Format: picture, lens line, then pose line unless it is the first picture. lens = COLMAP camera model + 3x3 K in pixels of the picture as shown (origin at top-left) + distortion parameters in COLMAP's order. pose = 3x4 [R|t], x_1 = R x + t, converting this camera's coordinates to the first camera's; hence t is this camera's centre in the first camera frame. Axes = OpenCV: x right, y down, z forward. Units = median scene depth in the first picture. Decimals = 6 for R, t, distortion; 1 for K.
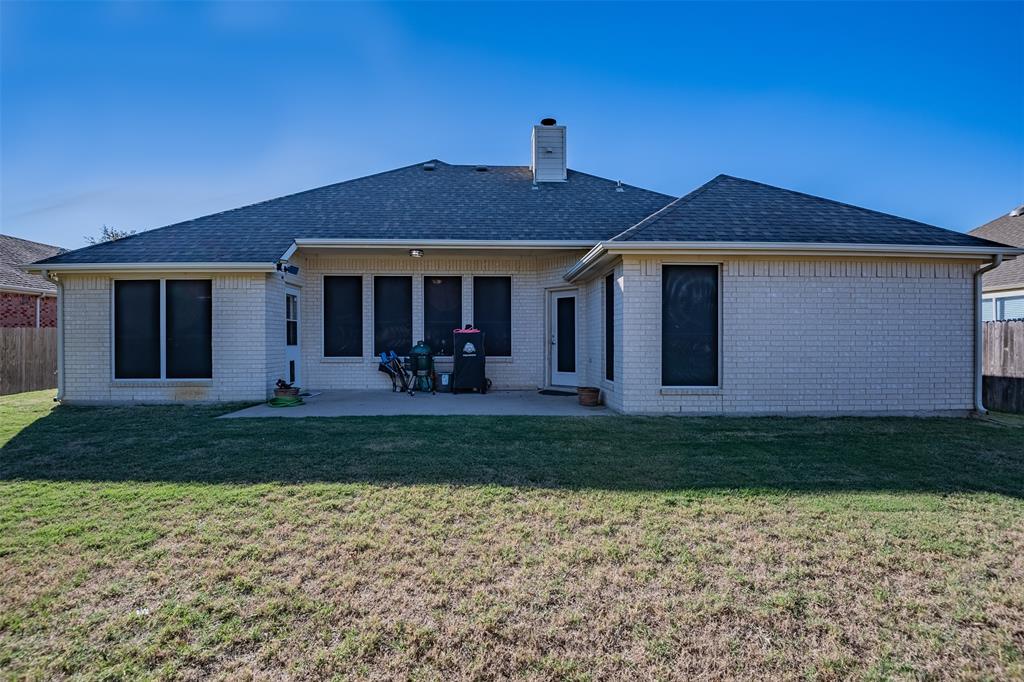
lens RADIAL K [[489.5, 0, 510.3], [0, 489.5, 346.8], [0, 0, 1]] dist [-0.015400, -0.001497]
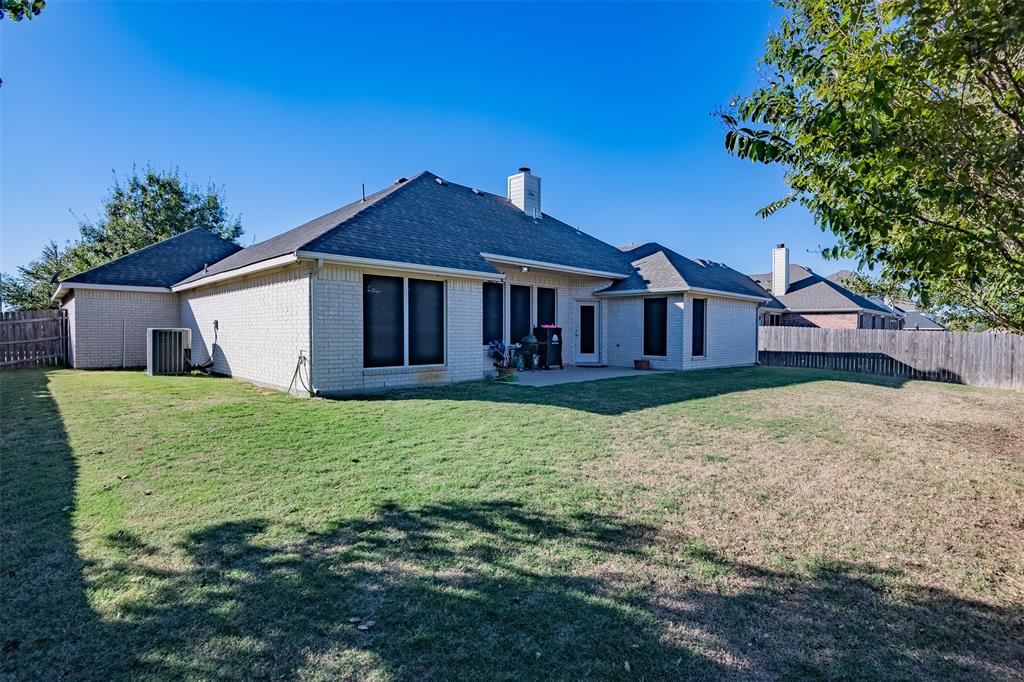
lens RADIAL K [[479.8, 0, 507.7], [0, 479.8, 333.8], [0, 0, 1]] dist [-0.016058, -0.001388]
pose [[0.741349, 0.003577, 0.671110, -1.330009], [-0.008171, 0.999960, 0.003697, -0.014909], [-0.671070, -0.008225, 0.741349, 0.019856]]
